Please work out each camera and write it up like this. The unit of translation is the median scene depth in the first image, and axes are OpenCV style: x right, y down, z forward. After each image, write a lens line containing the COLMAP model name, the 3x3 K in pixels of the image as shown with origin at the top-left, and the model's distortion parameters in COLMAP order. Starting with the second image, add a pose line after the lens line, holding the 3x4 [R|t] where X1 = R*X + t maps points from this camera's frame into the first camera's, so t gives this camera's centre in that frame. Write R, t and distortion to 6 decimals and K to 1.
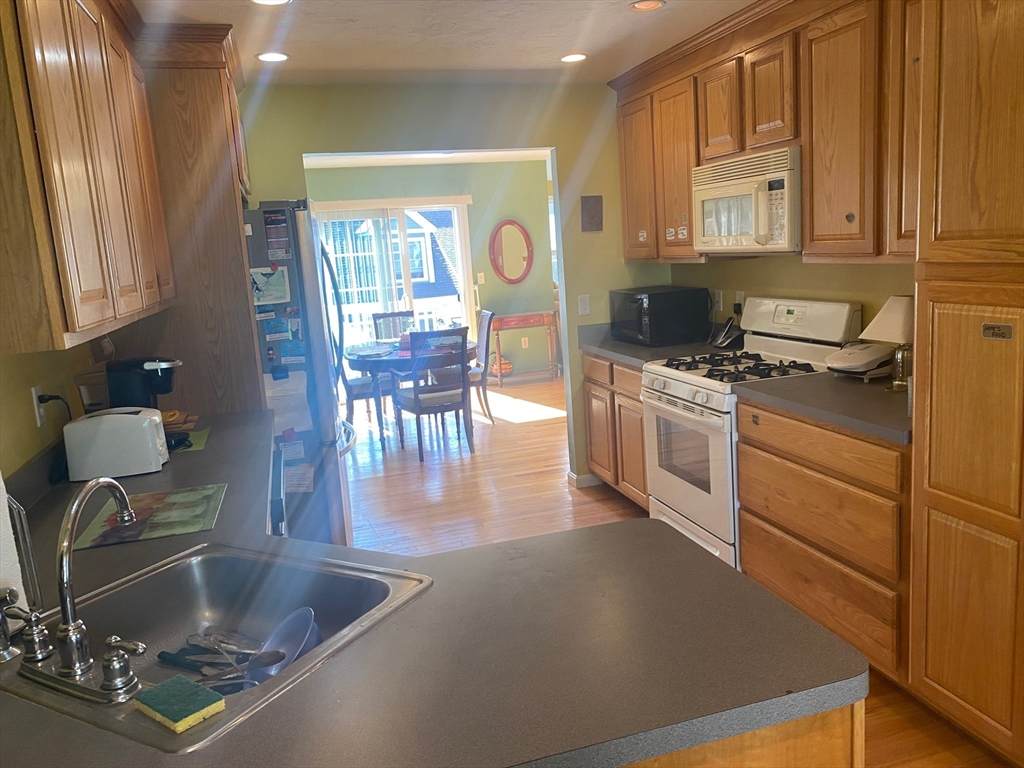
lens RADIAL K [[774.4, 0, 515.8], [0, 774.4, 381.3], [0, 0, 1]] dist [0.006770, 0.001666]
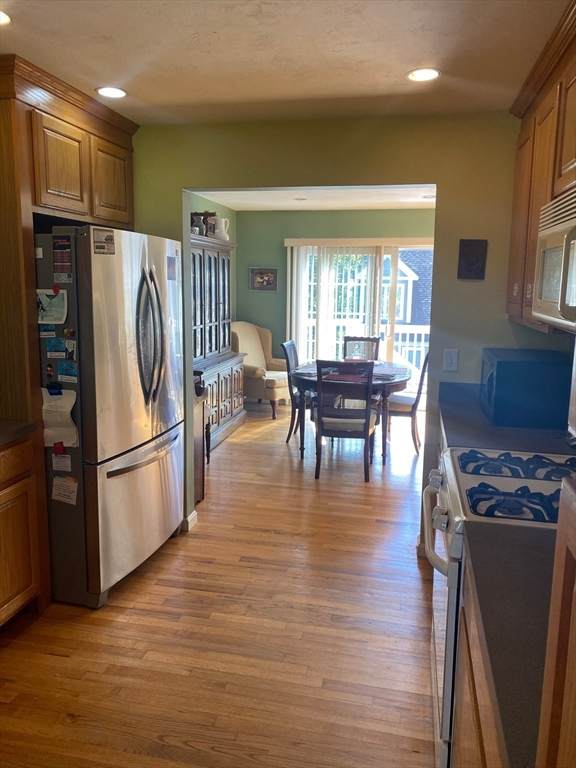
lens RADIAL K [[580.8, 0, 285.9], [0, 580.8, 382.3], [0, 0, 1]] dist [0.006770, 0.001666]
pose [[0.871462, 0.159455, -0.463818, 0.339657], [-0.155034, 0.986745, 0.047939, -0.107458], [0.465315, 0.030130, 0.884632, 0.442678]]
